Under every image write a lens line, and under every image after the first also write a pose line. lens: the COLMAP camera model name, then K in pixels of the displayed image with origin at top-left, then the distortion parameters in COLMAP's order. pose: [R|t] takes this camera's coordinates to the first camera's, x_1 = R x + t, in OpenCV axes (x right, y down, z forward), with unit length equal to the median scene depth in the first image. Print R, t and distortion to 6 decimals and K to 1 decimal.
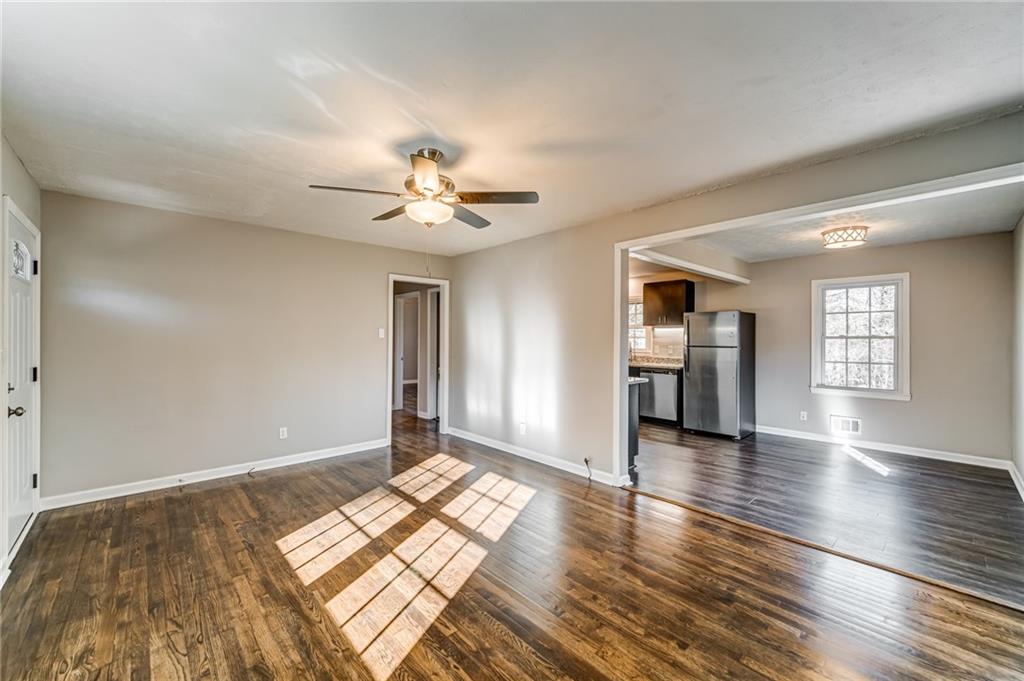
lens RADIAL K [[407.7, 0, 511.3], [0, 407.7, 339.6], [0, 0, 1]] dist [-0.000760, -0.000084]
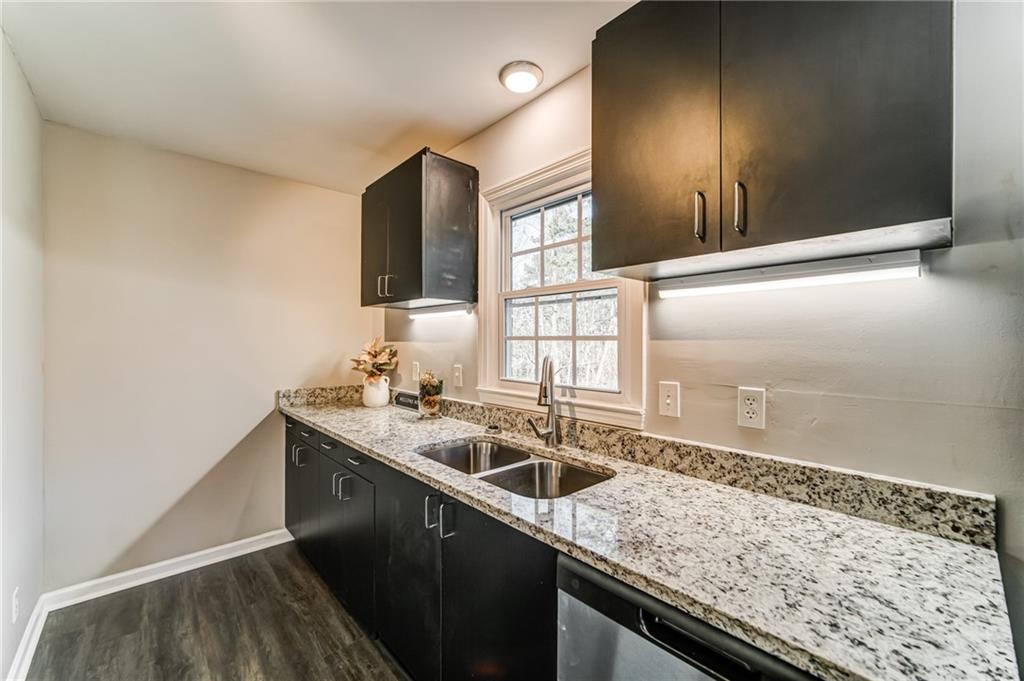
lens RADIAL K [[407.7, 0, 508.0], [0, 407.7, 338.2], [0, 0, 1]] dist [-0.000760, -0.000084]
pose [[0.999989, 0.004653, -0.000812, 0.301074], [-0.004662, 0.999918, -0.011958, -0.002642], [0.000756, 0.011962, 0.999928, 0.869463]]
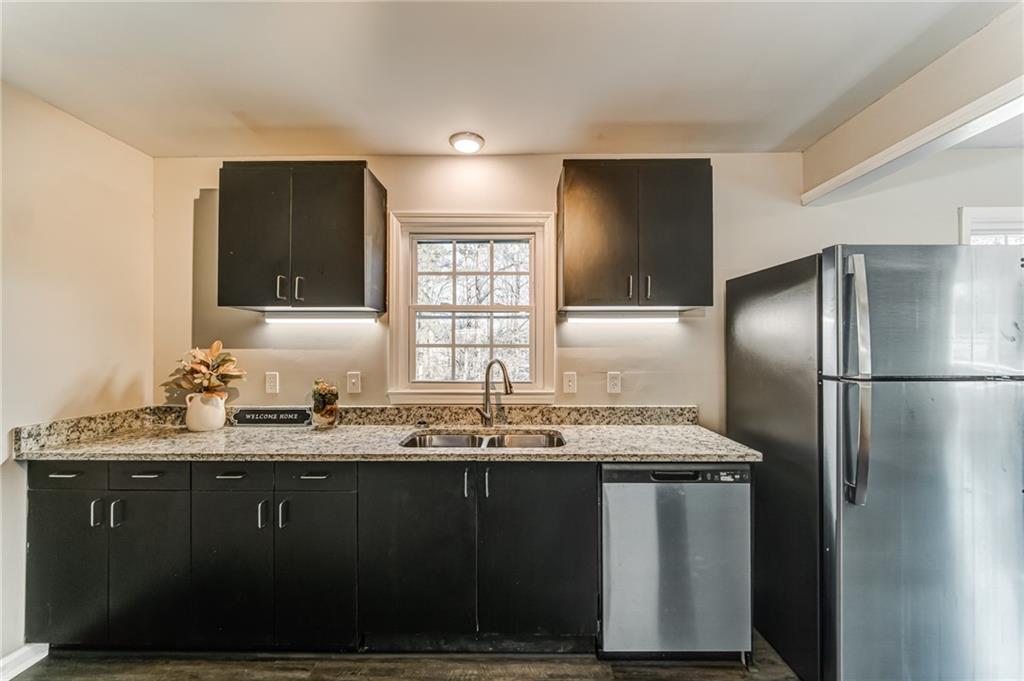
lens RADIAL K [[407.7, 0, 515.8], [0, 407.7, 340.2], [0, 0, 1]] dist [-0.000760, -0.000084]
pose [[0.677108, 0.014768, 0.735735, 0.090074], [0.000219, 0.999795, -0.020271, -0.003743], [-0.735883, 0.013887, 0.676966, 0.875879]]
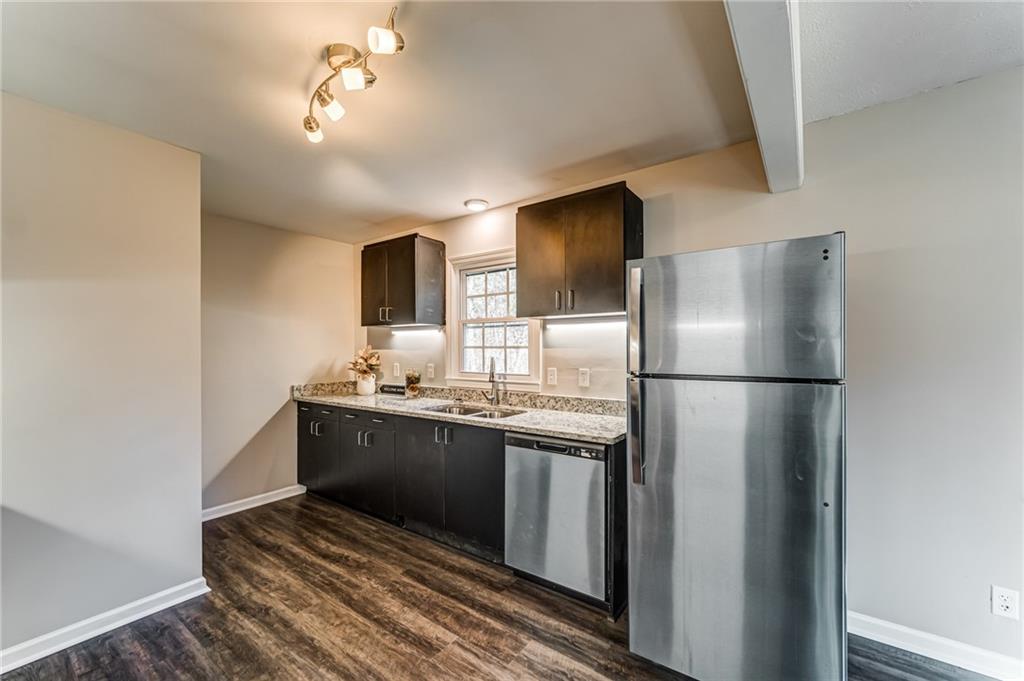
lens RADIAL K [[407.7, 0, 511.3], [0, 407.7, 343.6], [0, 0, 1]] dist [-0.000760, -0.000084]
pose [[0.977243, 0.000072, 0.212123, 0.246962], [0.002727, 0.999913, -0.012902, -0.004044], [-0.212105, 0.013187, 0.977158, 0.654893]]
